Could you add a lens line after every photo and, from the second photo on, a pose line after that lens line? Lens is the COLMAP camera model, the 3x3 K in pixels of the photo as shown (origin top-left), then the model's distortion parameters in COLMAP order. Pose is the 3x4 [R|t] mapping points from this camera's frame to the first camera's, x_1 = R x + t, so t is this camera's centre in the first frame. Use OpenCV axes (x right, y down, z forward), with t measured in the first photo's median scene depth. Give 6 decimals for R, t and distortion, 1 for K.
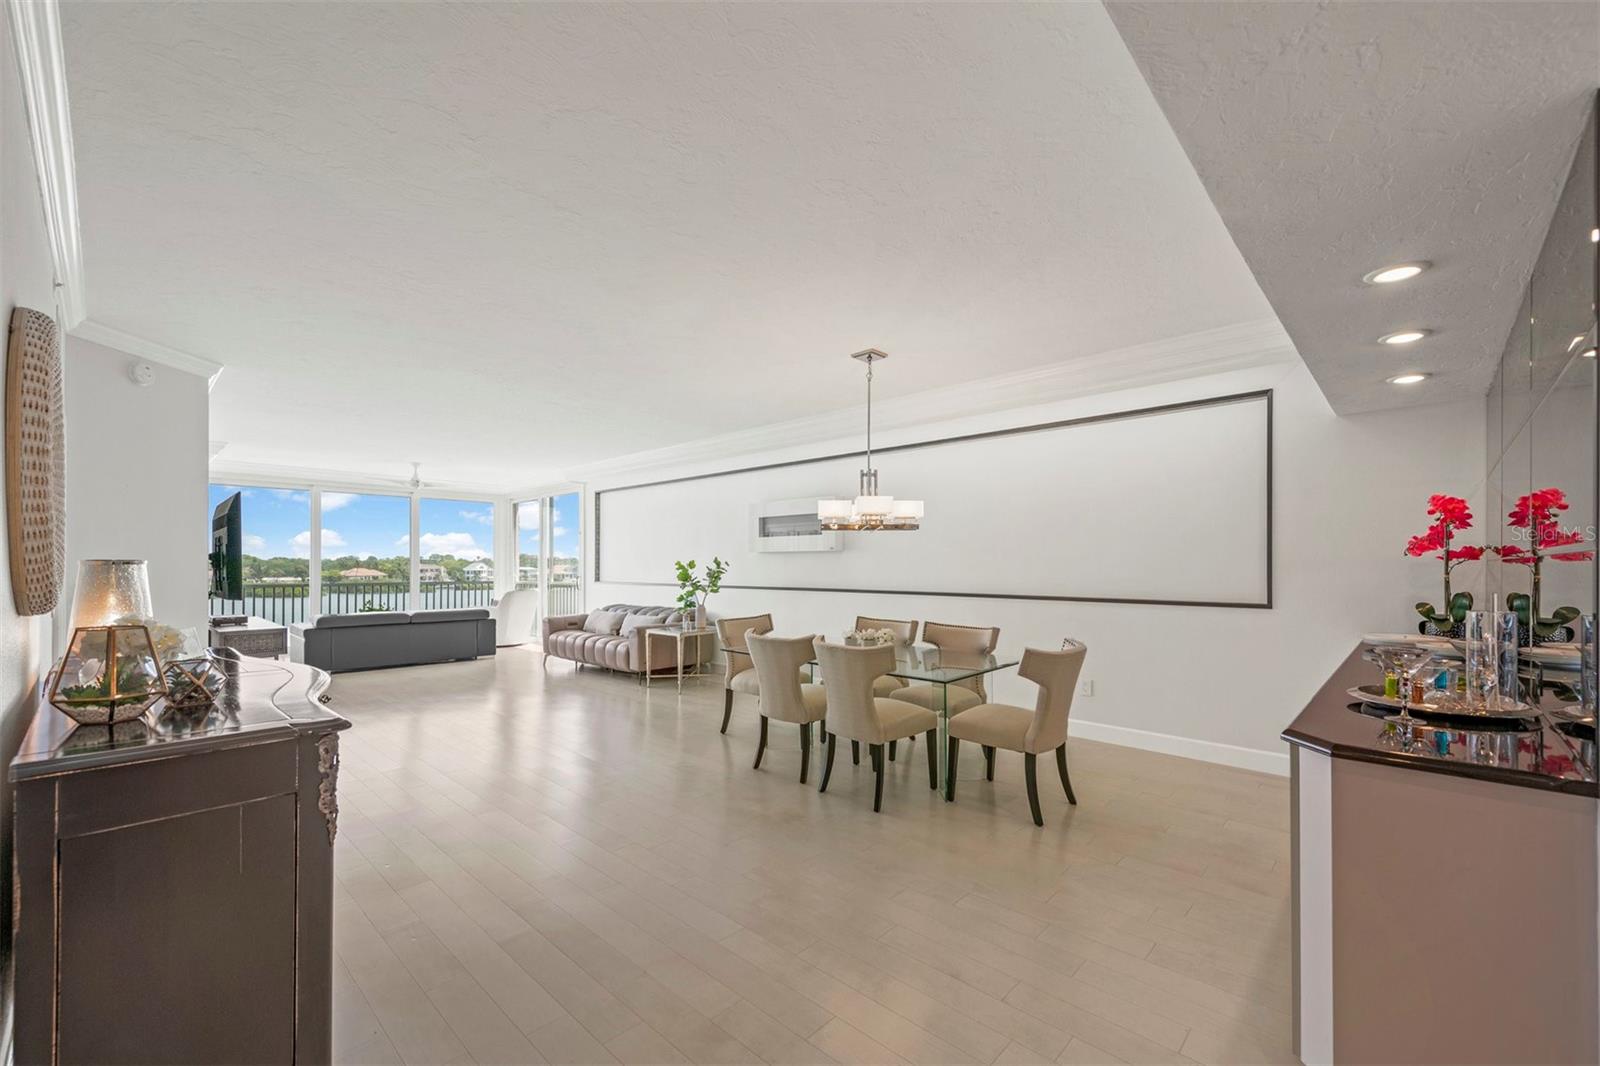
lens RADIAL K [[646.0, 0, 805.5], [0, 646.0, 550.1], [0, 0, 1]] dist [0.001409, 0.000060]
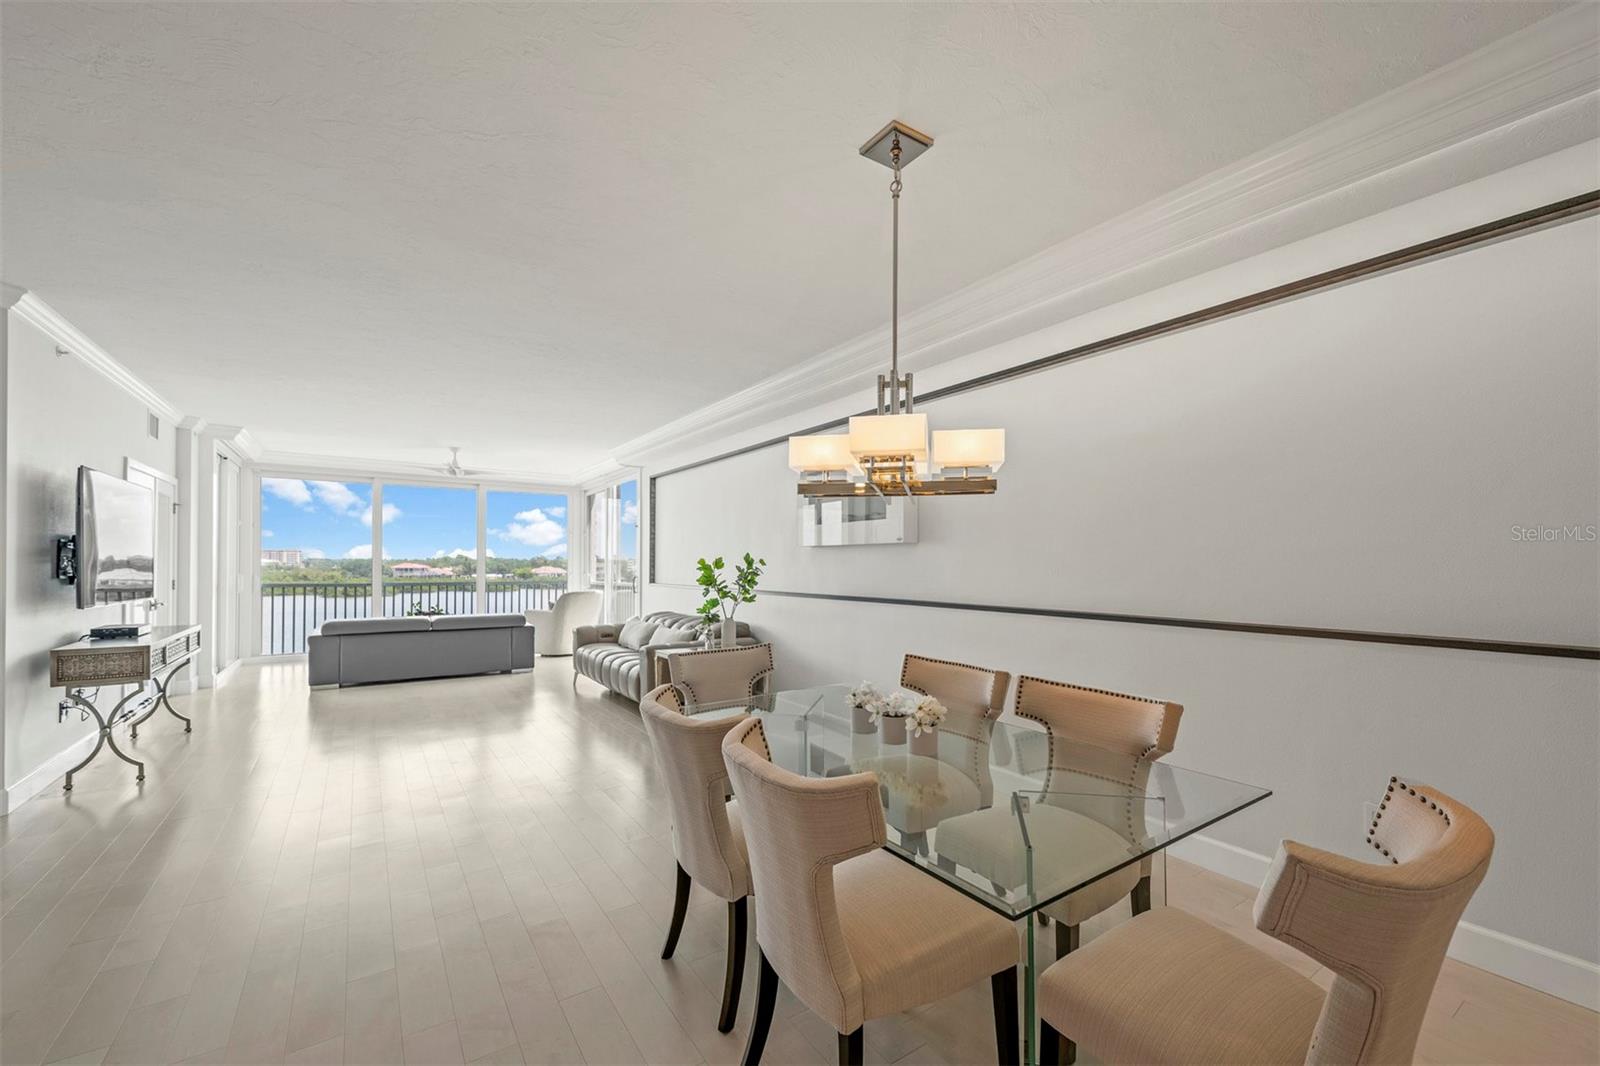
lens RADIAL K [[642.4, 0, 823.5], [0, 642.4, 546.5], [0, 0, 1]] dist [0.000733, -0.000032]
pose [[0.978555, -0.003808, -0.205951, 0.090612], [0.002924, 0.999985, -0.004598, 0.007073], [0.205966, 0.003898, 0.978551, 0.311589]]
